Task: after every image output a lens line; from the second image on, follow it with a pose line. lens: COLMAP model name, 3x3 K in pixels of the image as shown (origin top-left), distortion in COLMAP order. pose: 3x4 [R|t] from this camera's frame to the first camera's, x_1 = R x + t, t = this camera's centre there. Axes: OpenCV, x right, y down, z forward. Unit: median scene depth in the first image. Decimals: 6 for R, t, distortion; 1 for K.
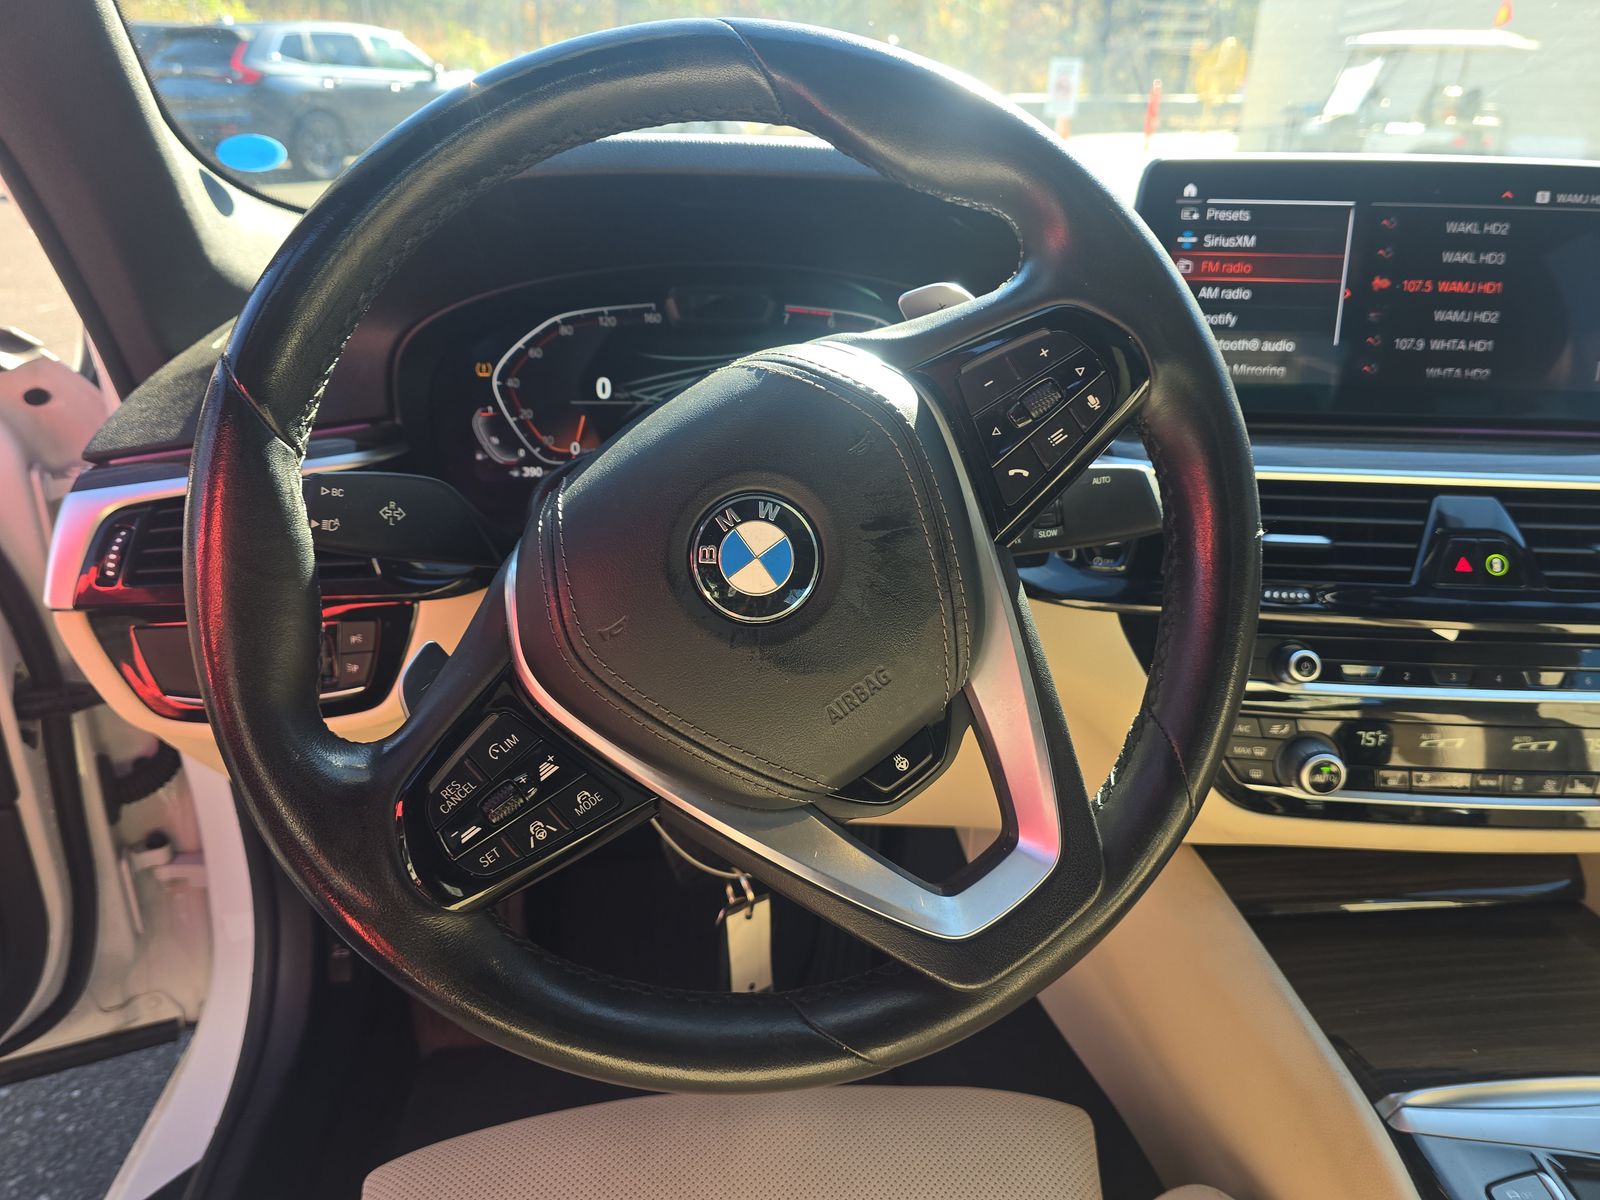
lens RADIAL K [[1091.3, 0, 799.9], [0, 1091.3, 649.7], [0, 0, 1]] dist [0.044025, -0.057707]
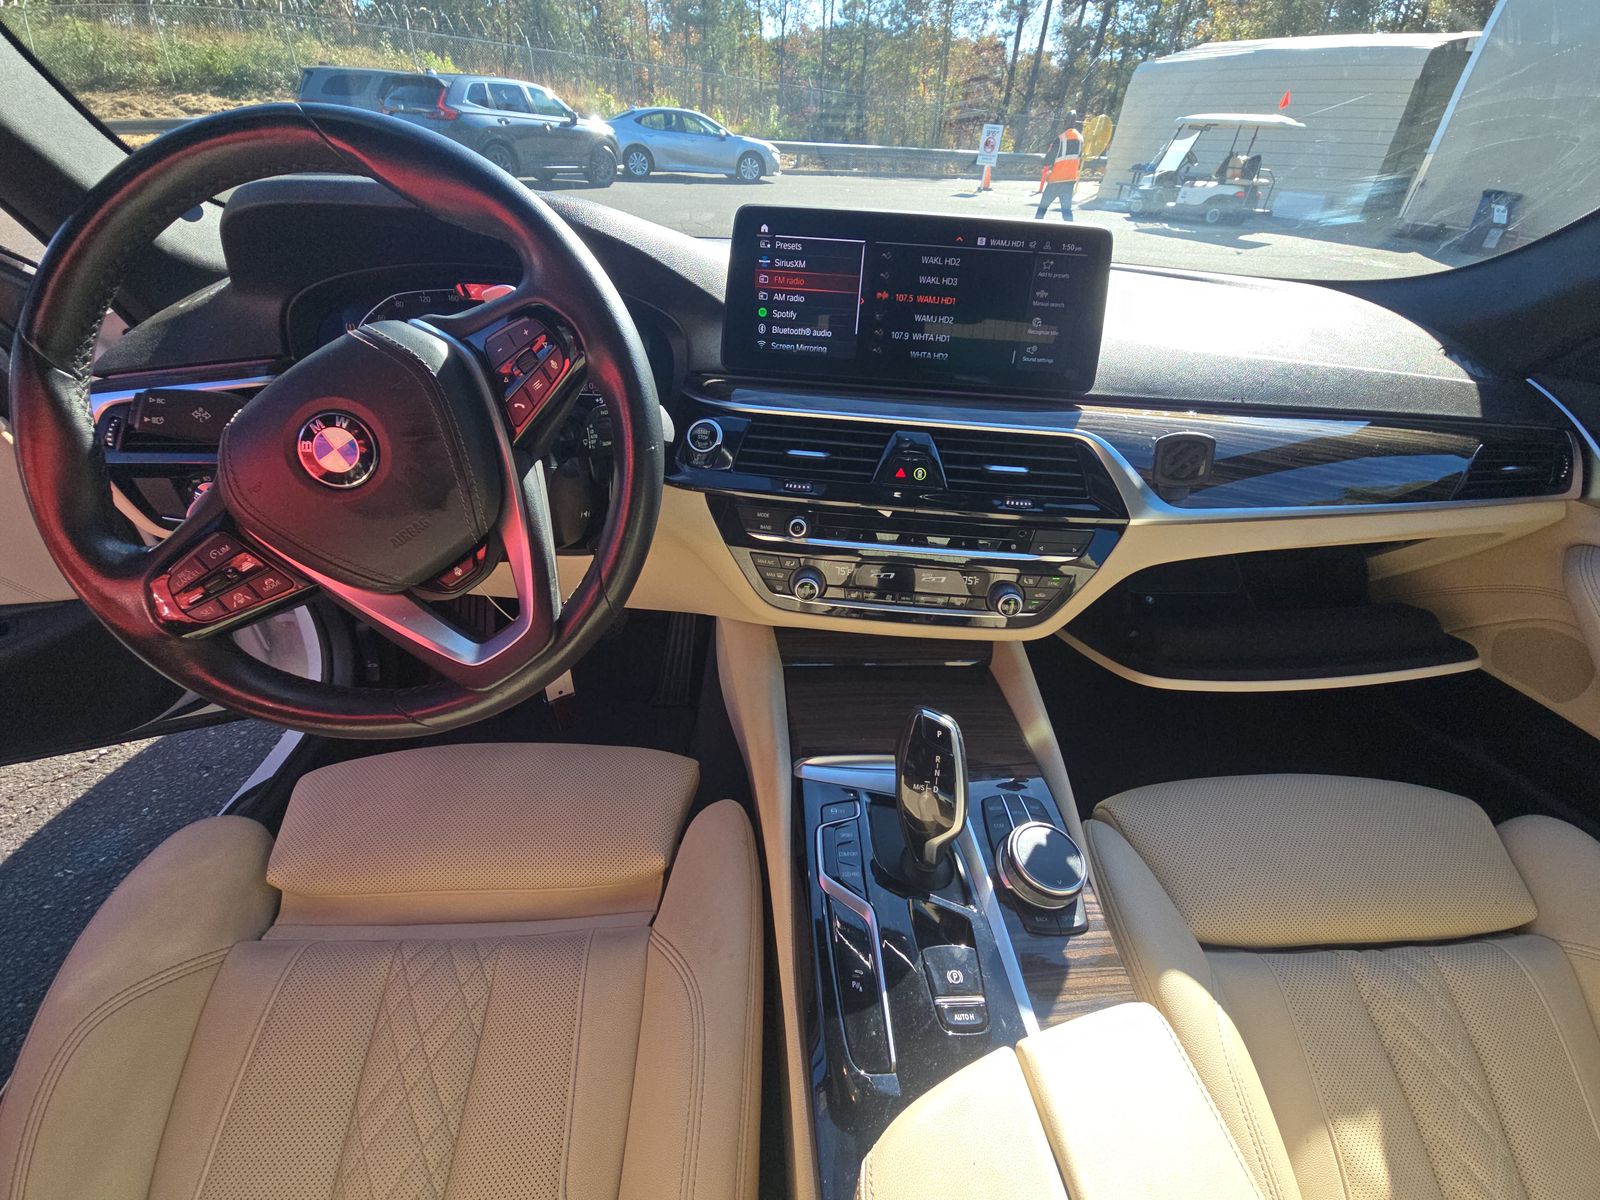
lens RADIAL K [[636.8, 0, 800.2], [0, 636.8, 628.6], [0, 0, 1]] dist [0.000034, -0.000360]
pose [[0.999001, 0.044517, -0.003931, 0.439330], [-0.043037, 0.982024, 0.183786, -0.013593], [0.012042, -0.183433, 0.982958, -0.029173]]
